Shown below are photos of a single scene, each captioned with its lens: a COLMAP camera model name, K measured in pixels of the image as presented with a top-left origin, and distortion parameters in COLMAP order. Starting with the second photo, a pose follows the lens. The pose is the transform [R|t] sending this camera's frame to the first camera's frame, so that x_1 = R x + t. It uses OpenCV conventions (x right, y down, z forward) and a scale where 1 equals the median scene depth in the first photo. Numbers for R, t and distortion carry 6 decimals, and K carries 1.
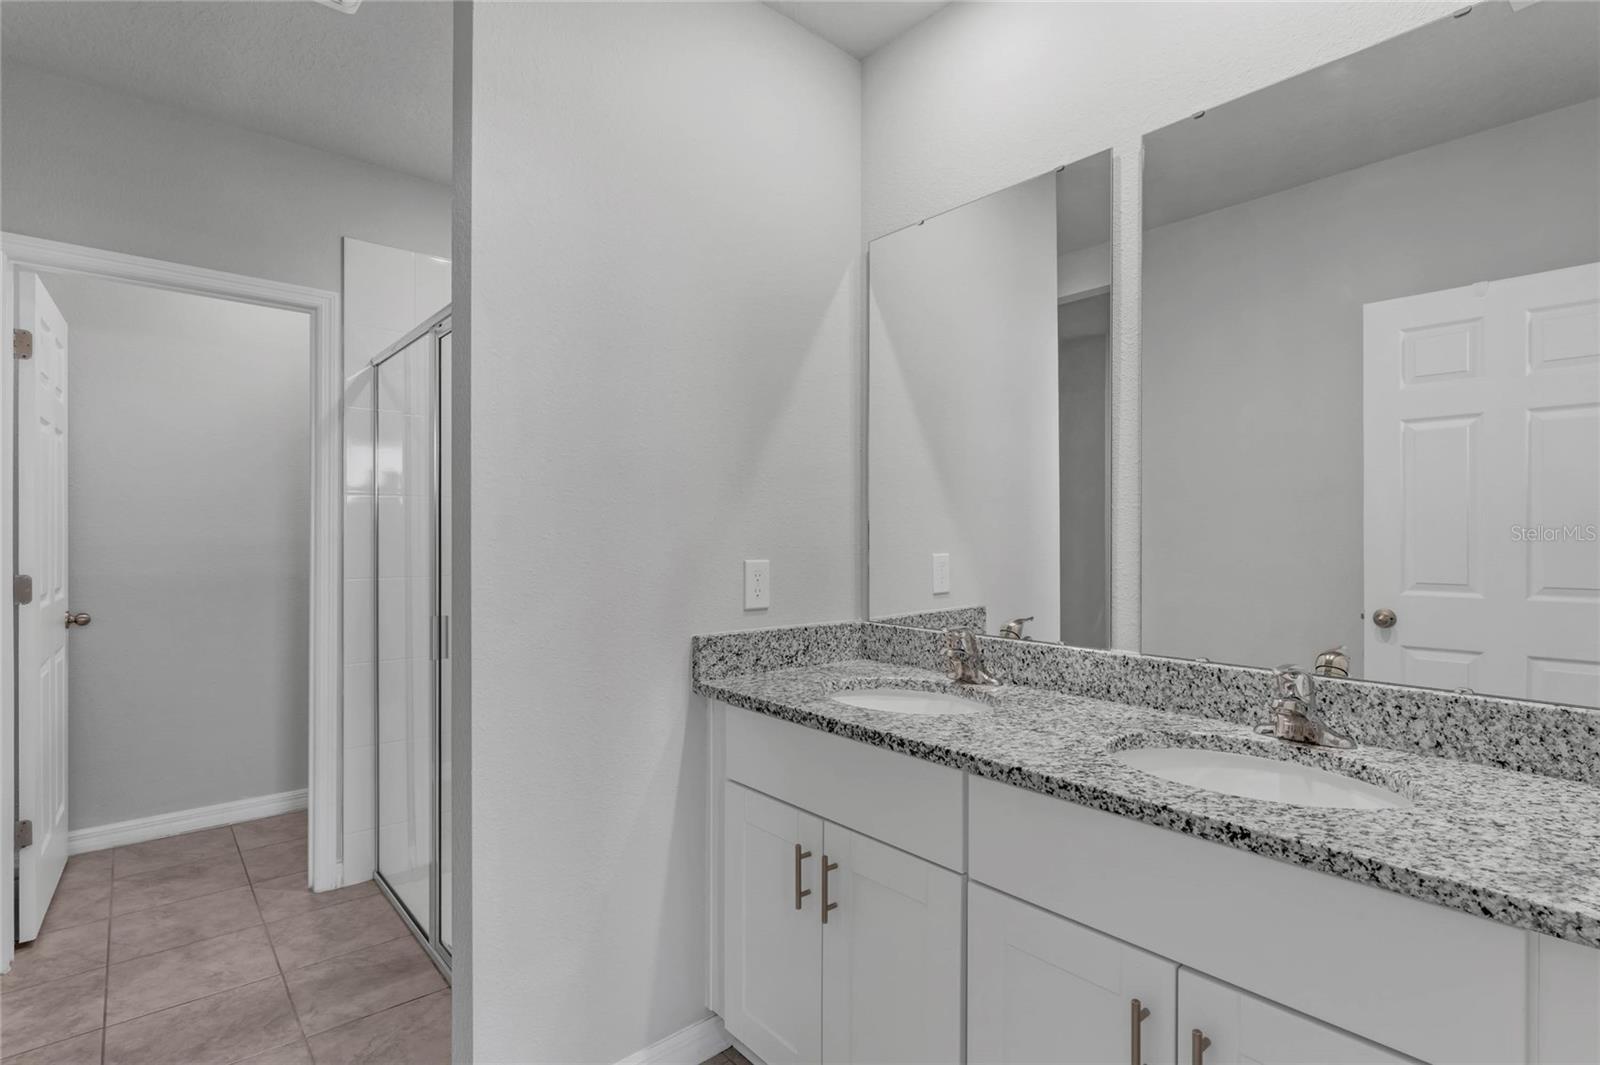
lens RADIAL K [[782.8, 0, 800.0], [0, 782.8, 532.5], [0, 0, 1]] dist [0.001791, 0.000348]
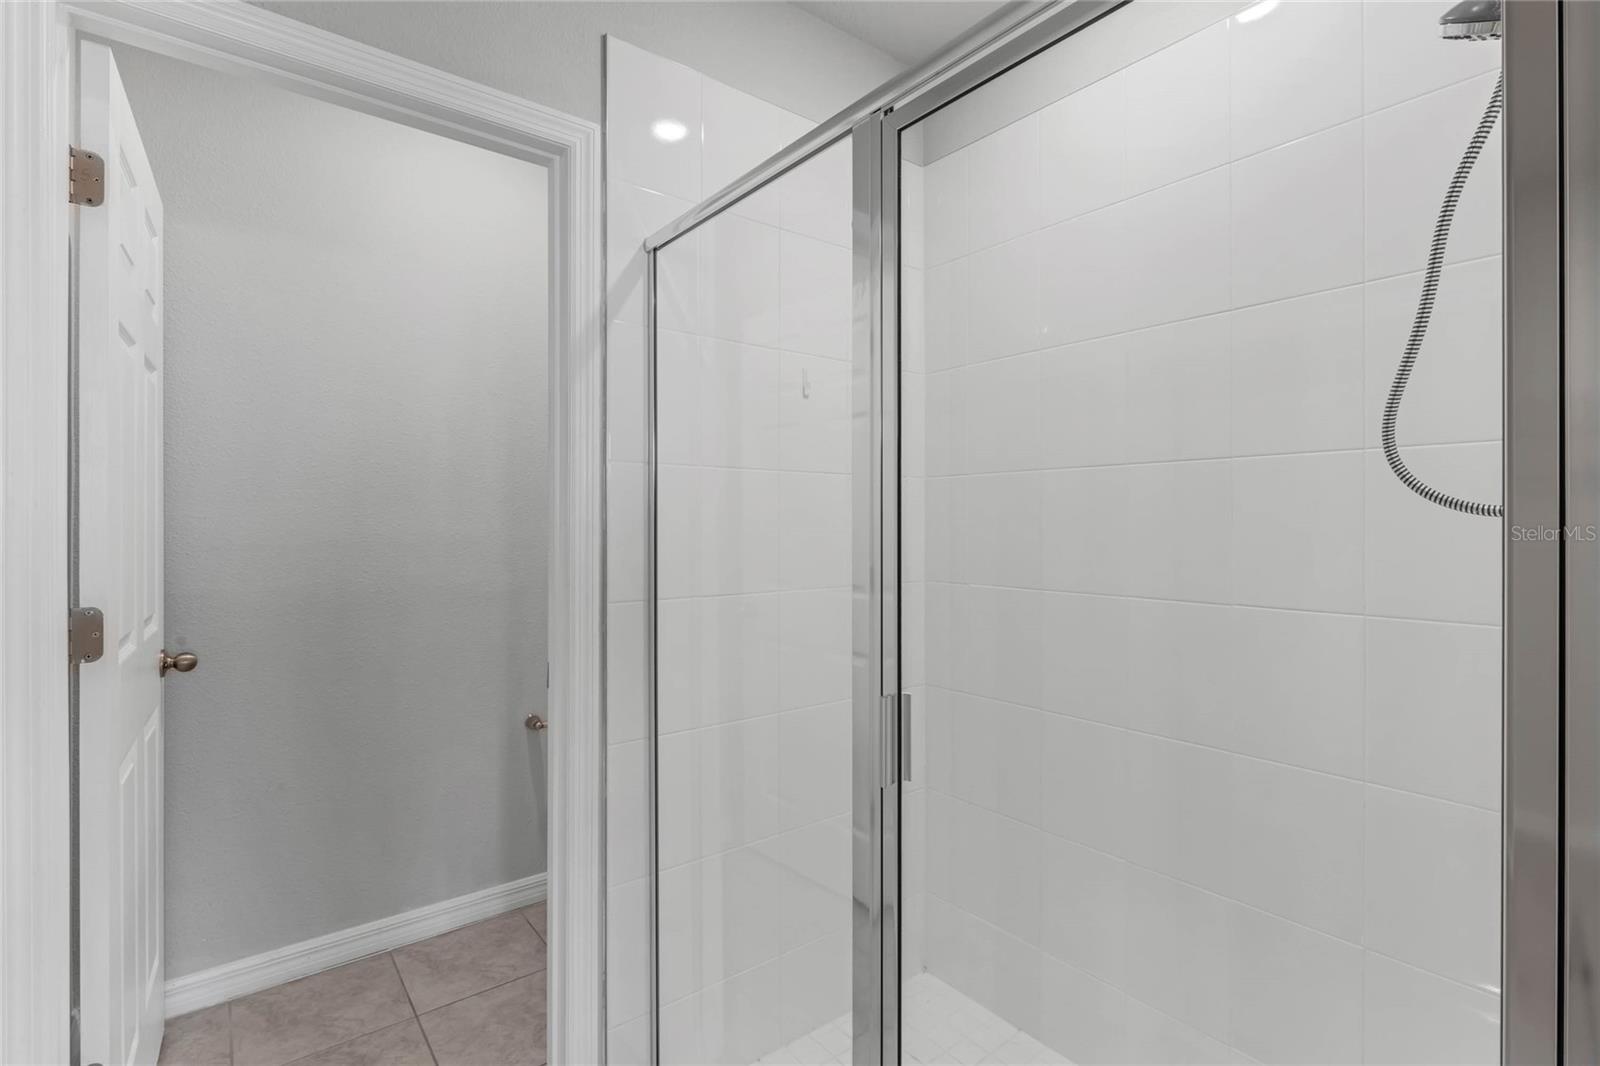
lens RADIAL K [[745.5, 0, 801.5], [0, 745.5, 518.6], [0, 0, 1]] dist [-0.001244, -0.000020]
pose [[0.999312, -0.003749, -0.036904, -0.409449], [0.003578, 0.999983, -0.004695, -0.002237], [0.036921, 0.004559, 0.999308, 0.431395]]
